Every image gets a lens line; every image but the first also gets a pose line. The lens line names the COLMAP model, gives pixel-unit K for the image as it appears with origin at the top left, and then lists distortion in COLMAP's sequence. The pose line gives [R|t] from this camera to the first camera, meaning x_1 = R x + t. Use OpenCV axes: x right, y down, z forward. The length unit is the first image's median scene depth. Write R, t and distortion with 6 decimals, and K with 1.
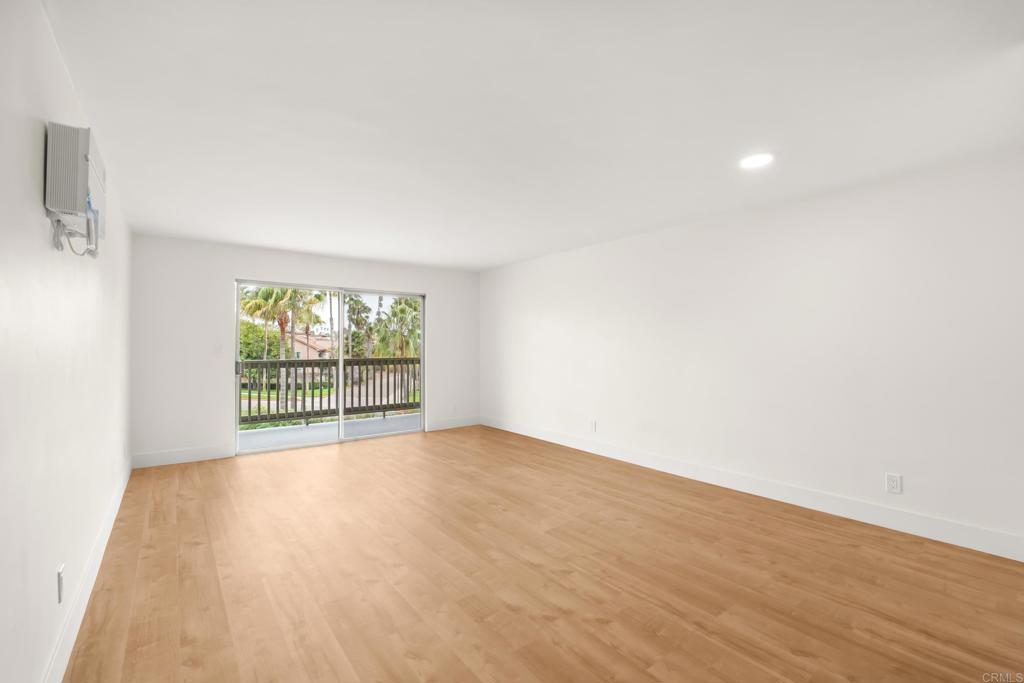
lens RADIAL K [[442.8, 0, 514.1], [0, 442.8, 342.1], [0, 0, 1]] dist [-0.002951, -0.000410]
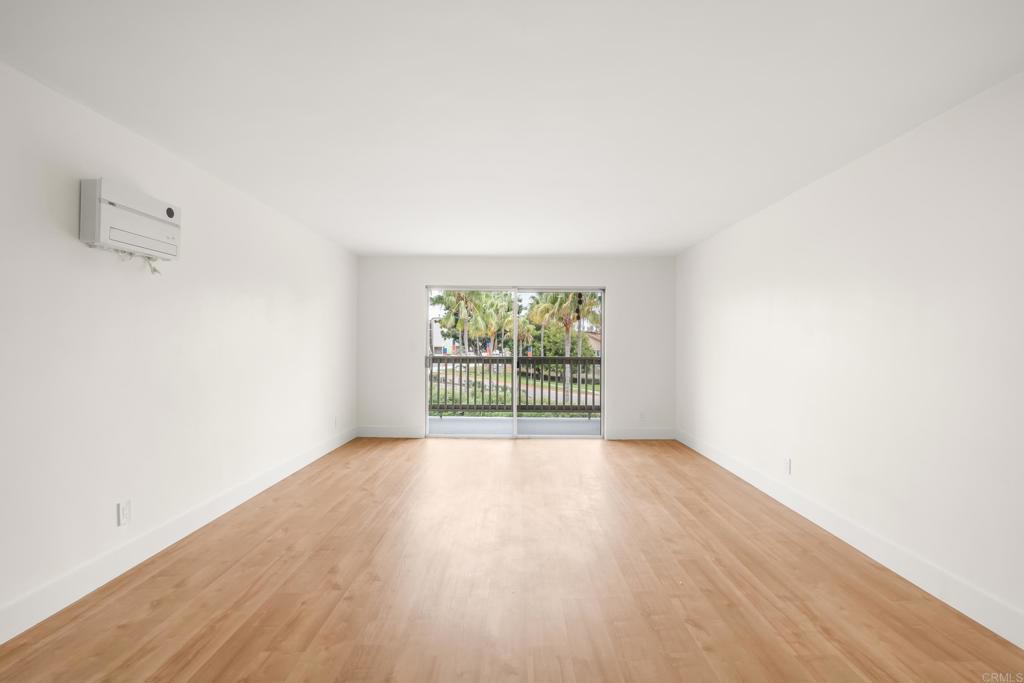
lens RADIAL K [[442.8, 0, 513.6], [0, 442.8, 338.9], [0, 0, 1]] dist [-0.002951, -0.000410]
pose [[0.789831, -0.000445, -0.613324, 0.229904], [-0.003003, 0.999985, -0.004593, 0.002184], [0.613317, 0.005470, 0.789818, 0.190481]]
